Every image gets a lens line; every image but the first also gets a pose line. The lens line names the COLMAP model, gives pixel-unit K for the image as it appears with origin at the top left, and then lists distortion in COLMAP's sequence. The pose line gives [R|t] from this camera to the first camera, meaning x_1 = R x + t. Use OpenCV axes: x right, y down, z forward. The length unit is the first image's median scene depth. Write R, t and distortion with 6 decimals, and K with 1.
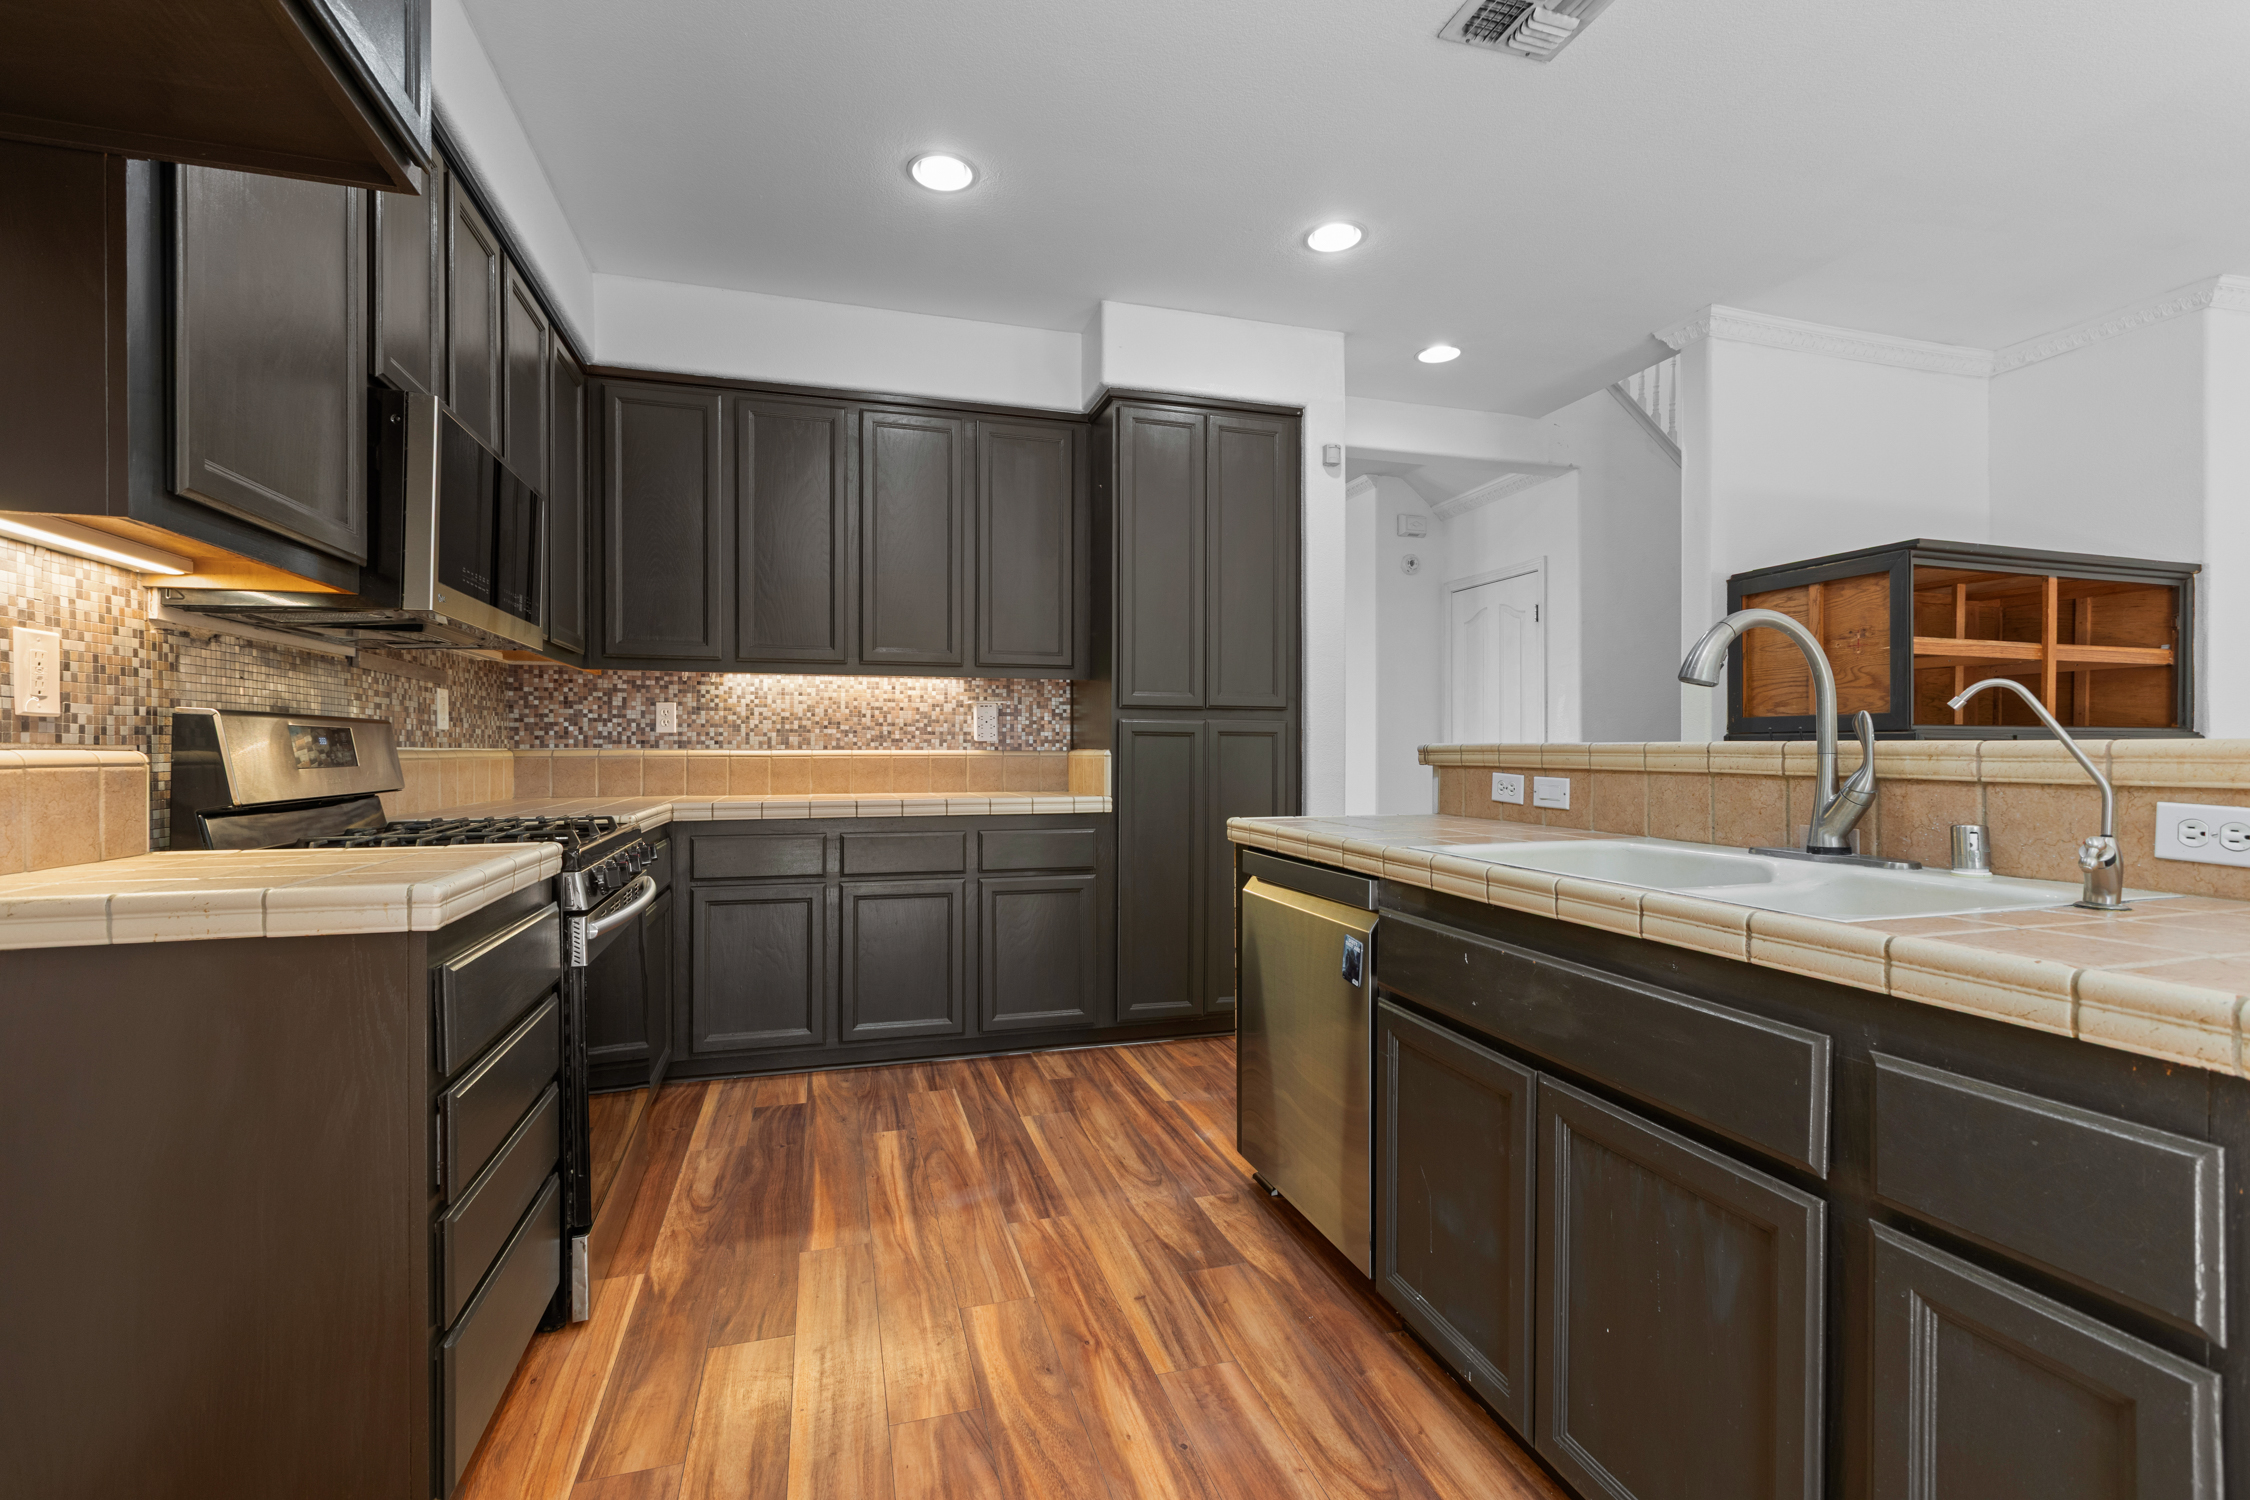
lens RADIAL K [[1010.3, 0, 1130.0], [0, 1010.3, 746.7], [0, 0, 1]] dist [0.000177, -0.001802]
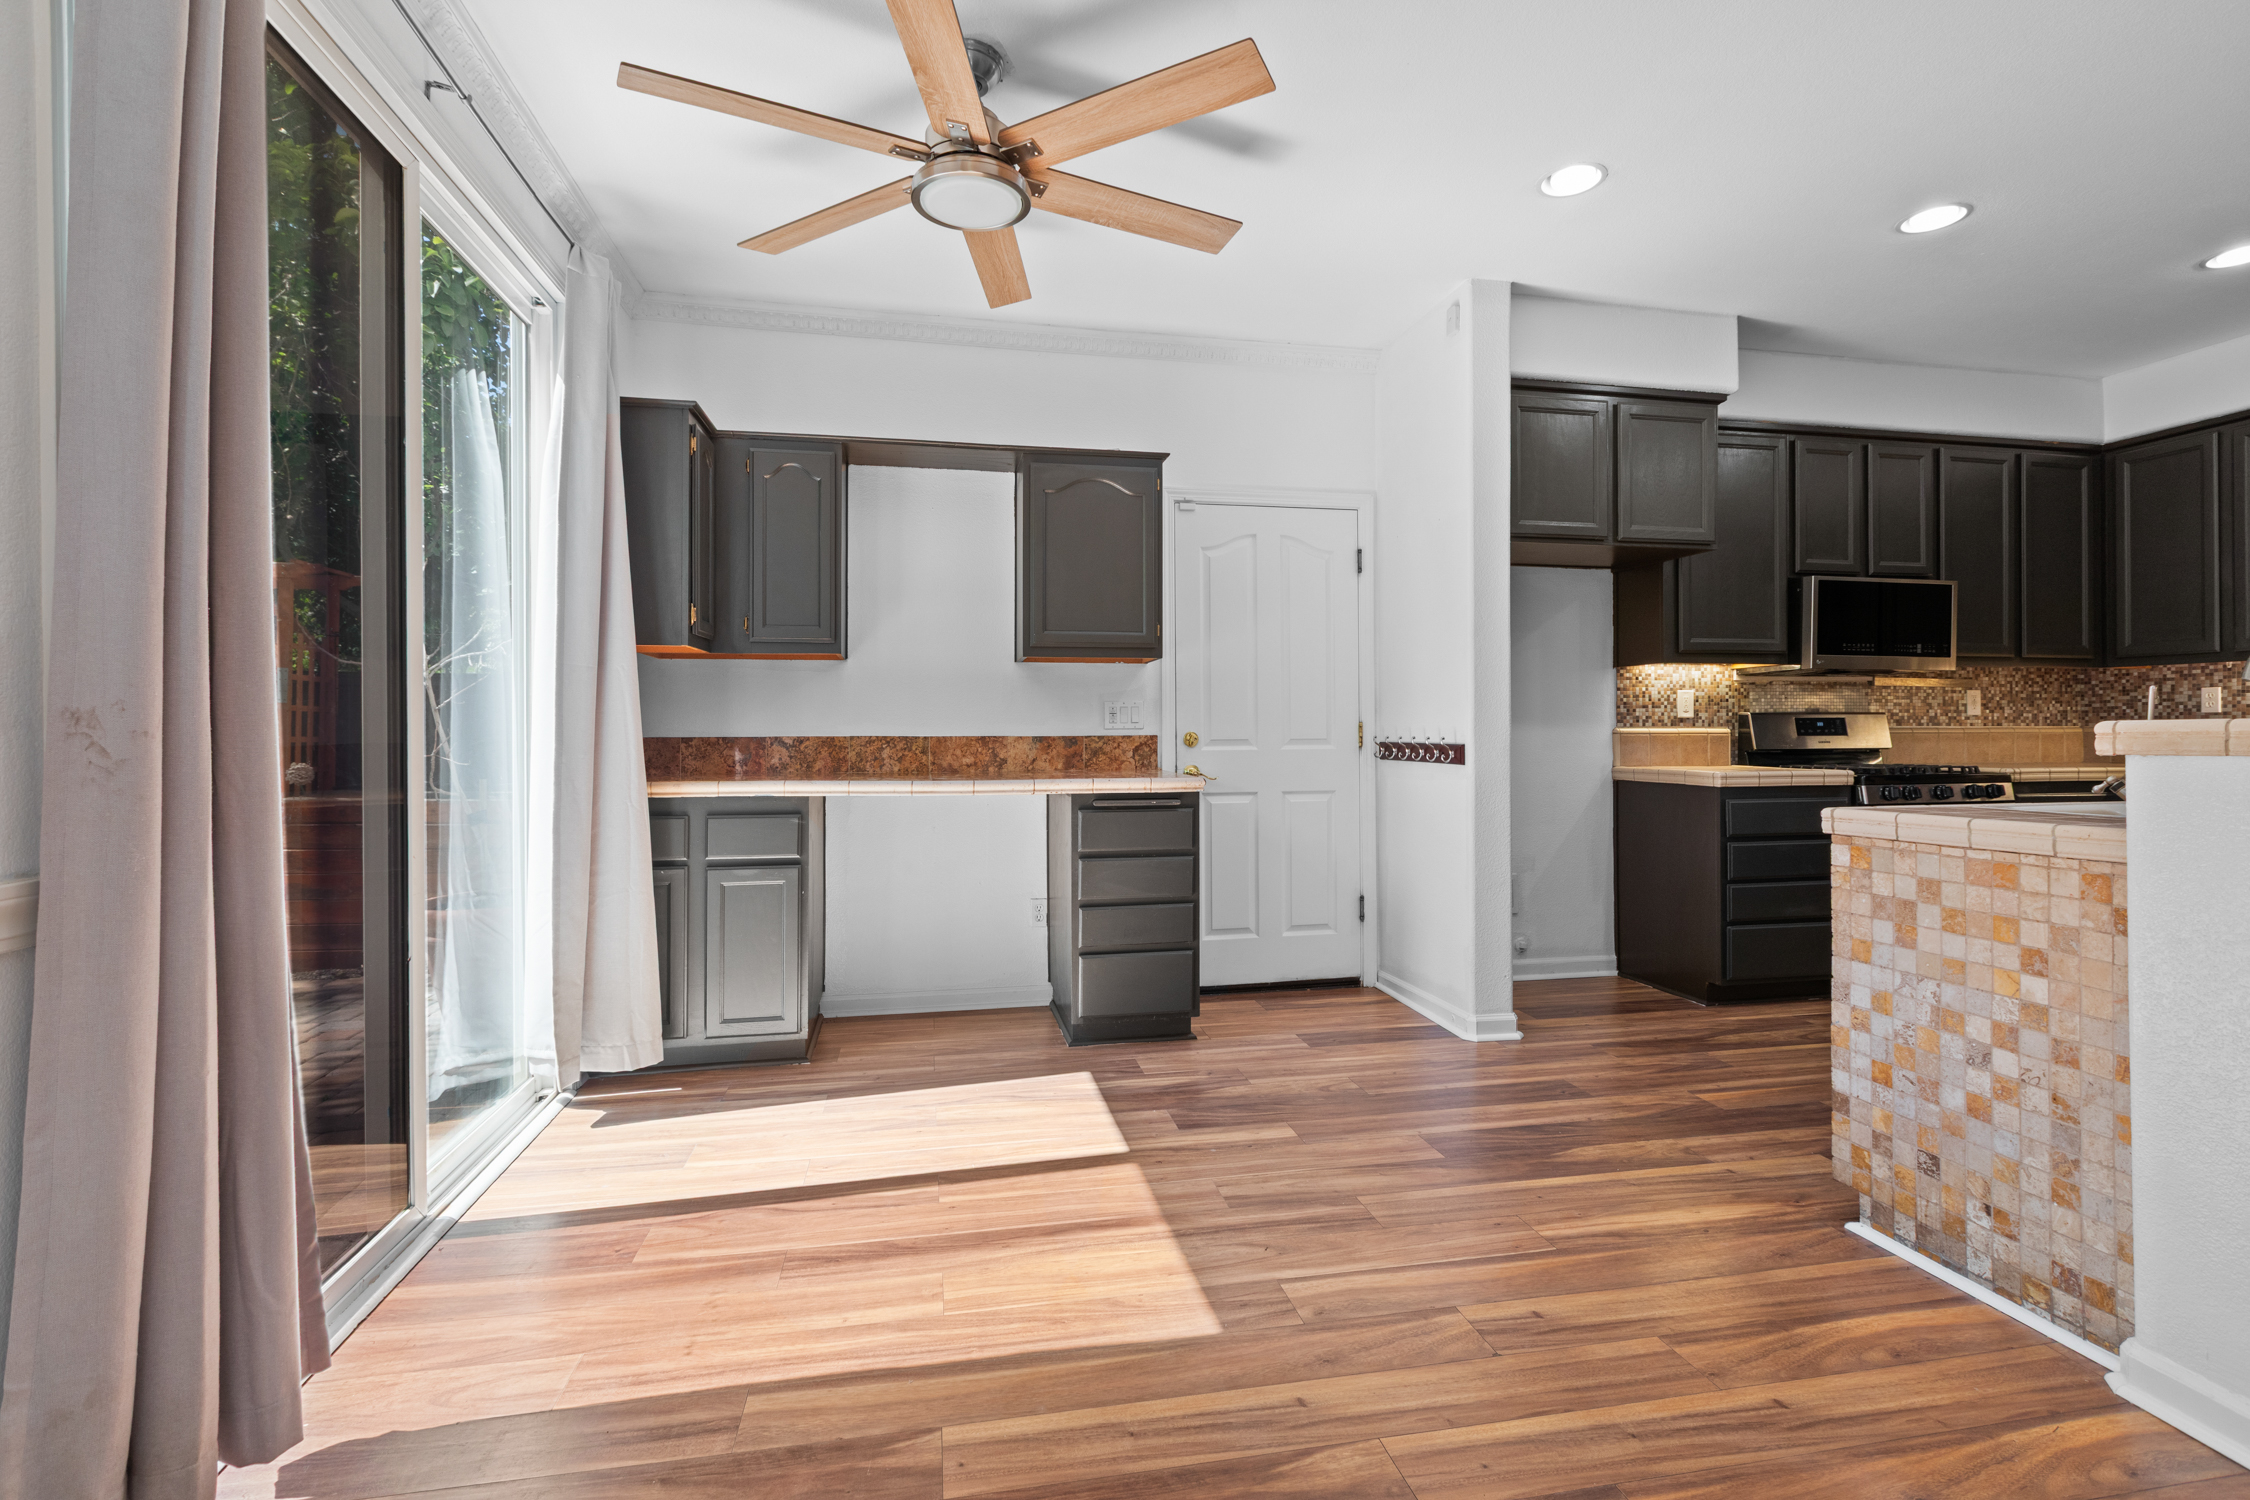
lens RADIAL K [[1010.3, 0, 1136.9], [0, 1010.3, 715.3], [0, 0, 1]] dist [0.000177, -0.001802]
pose [[-0.094126, -0.013004, -0.995475, 0.958149], [0.005861, 0.999890, -0.013616, -0.001845], [0.995543, -0.007117, -0.094040, -0.178349]]
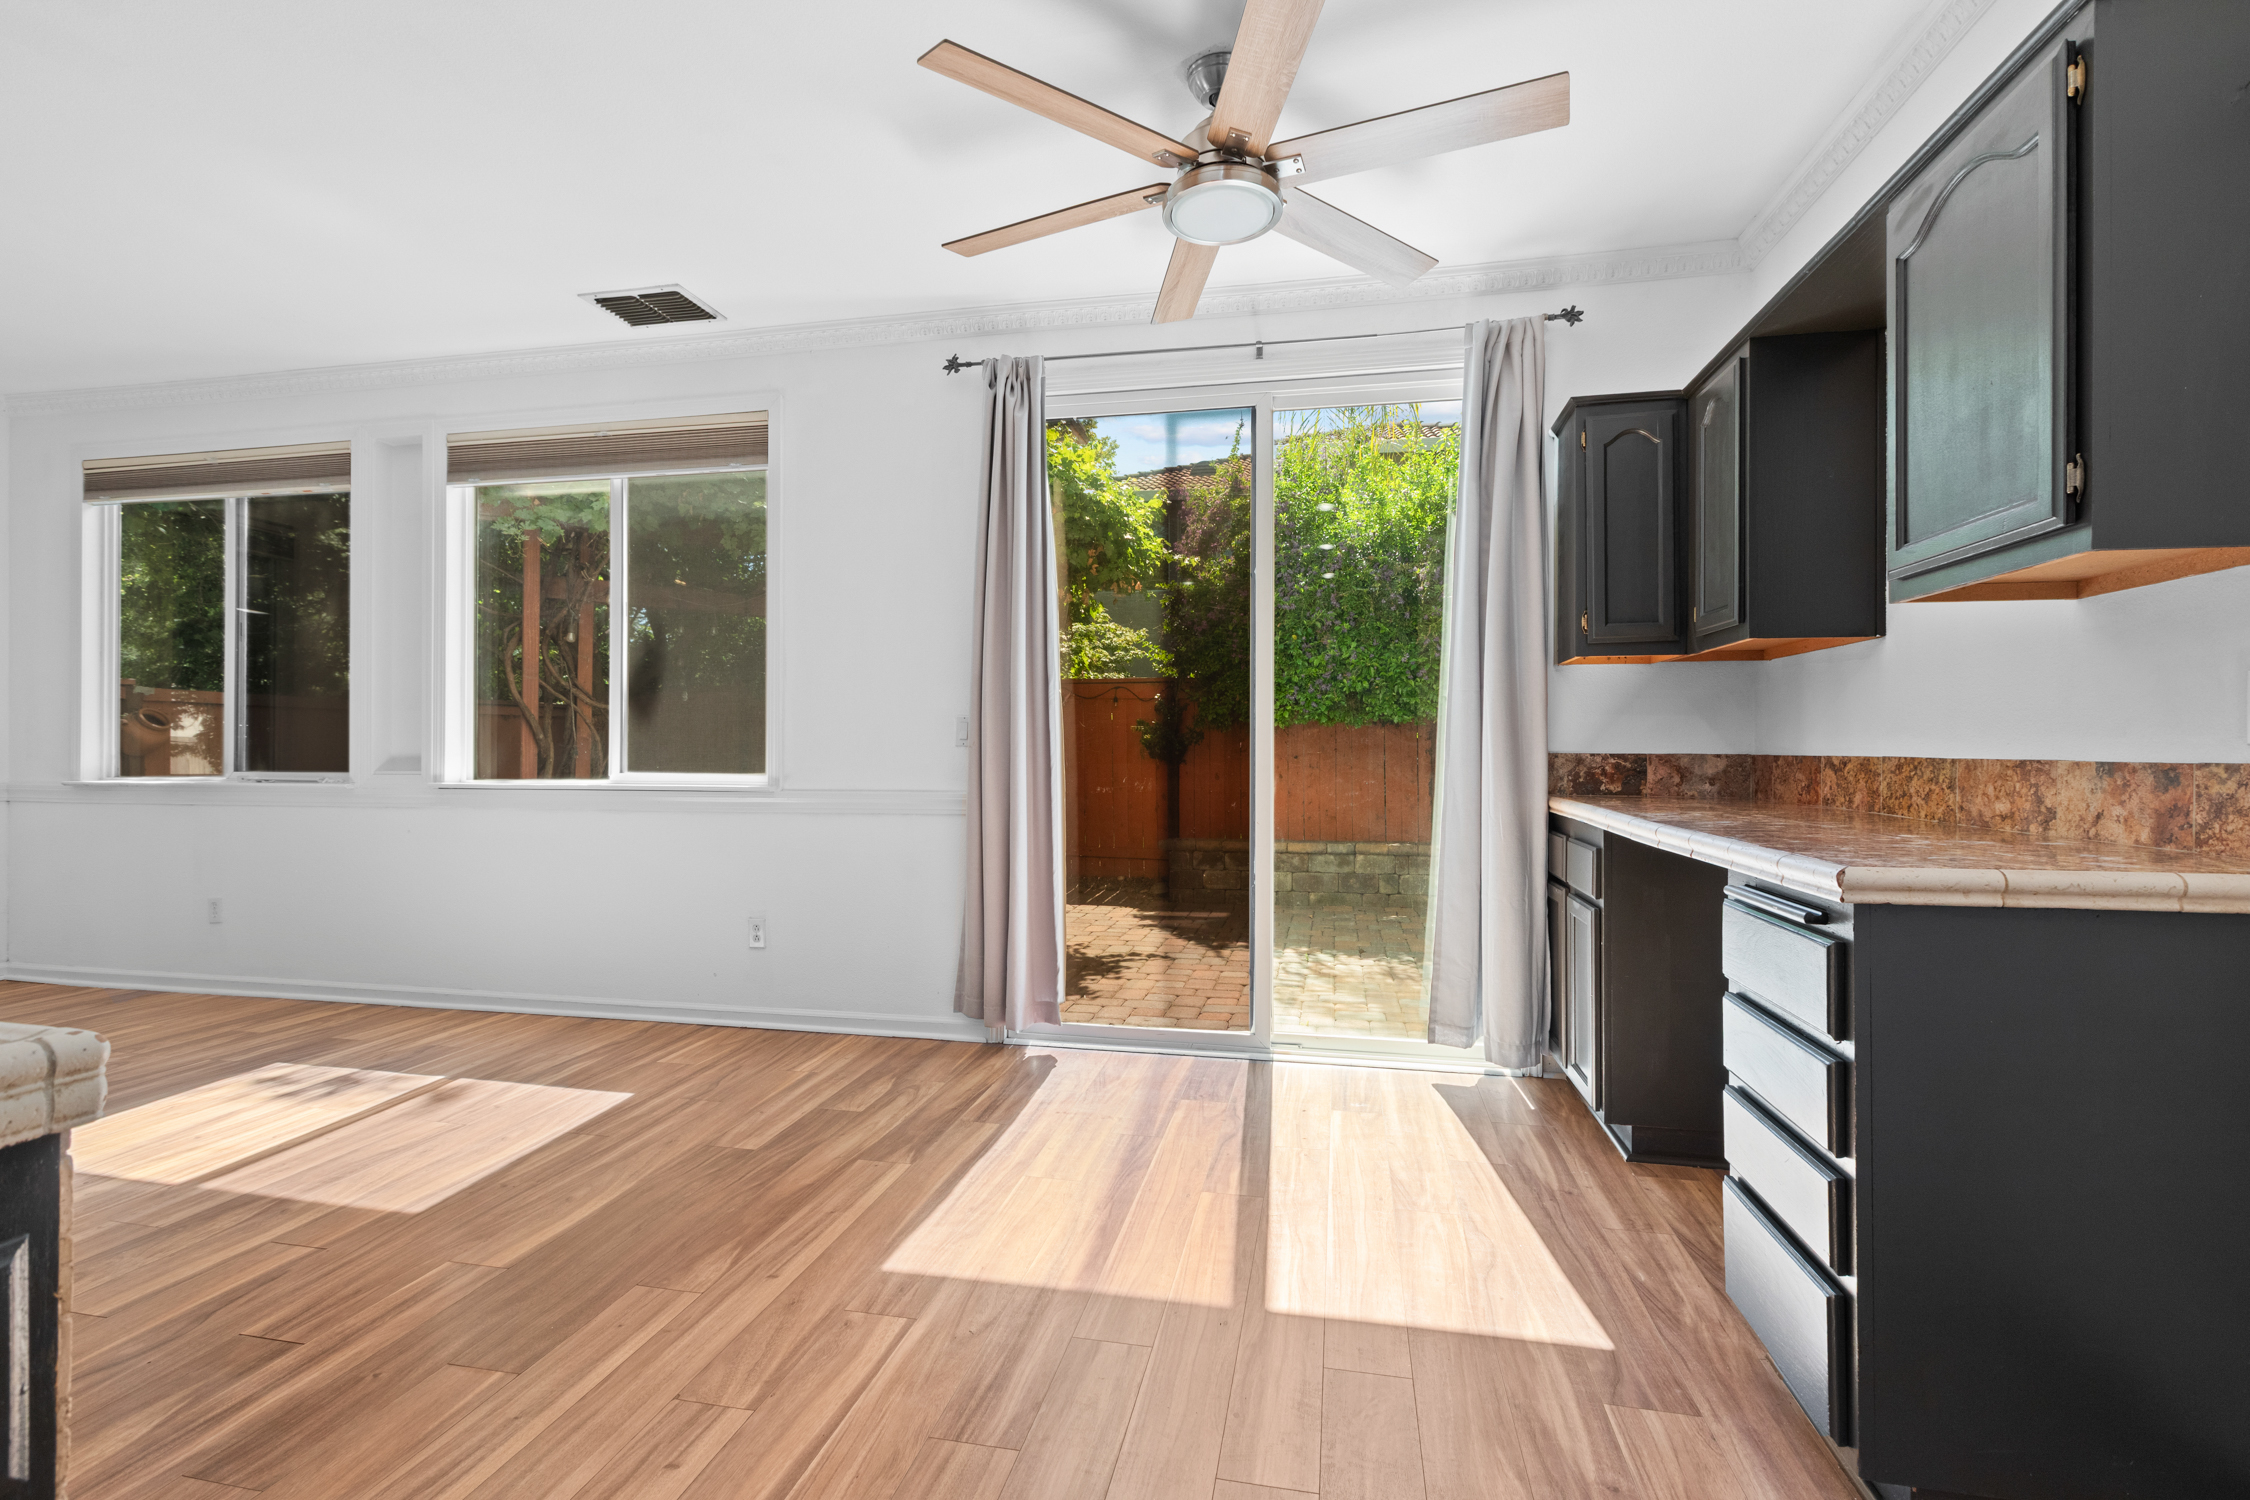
lens RADIAL K [[1010.3, 0, 1123.6], [0, 1010.3, 747.6], [0, 0, 1]] dist [0.000177, -0.001802]
pose [[-0.874029, -0.001234, 0.485872, -0.016509], [-0.002932, 0.999992, -0.002734, 0.001180], [-0.485864, -0.003814, -0.874026, 0.284821]]
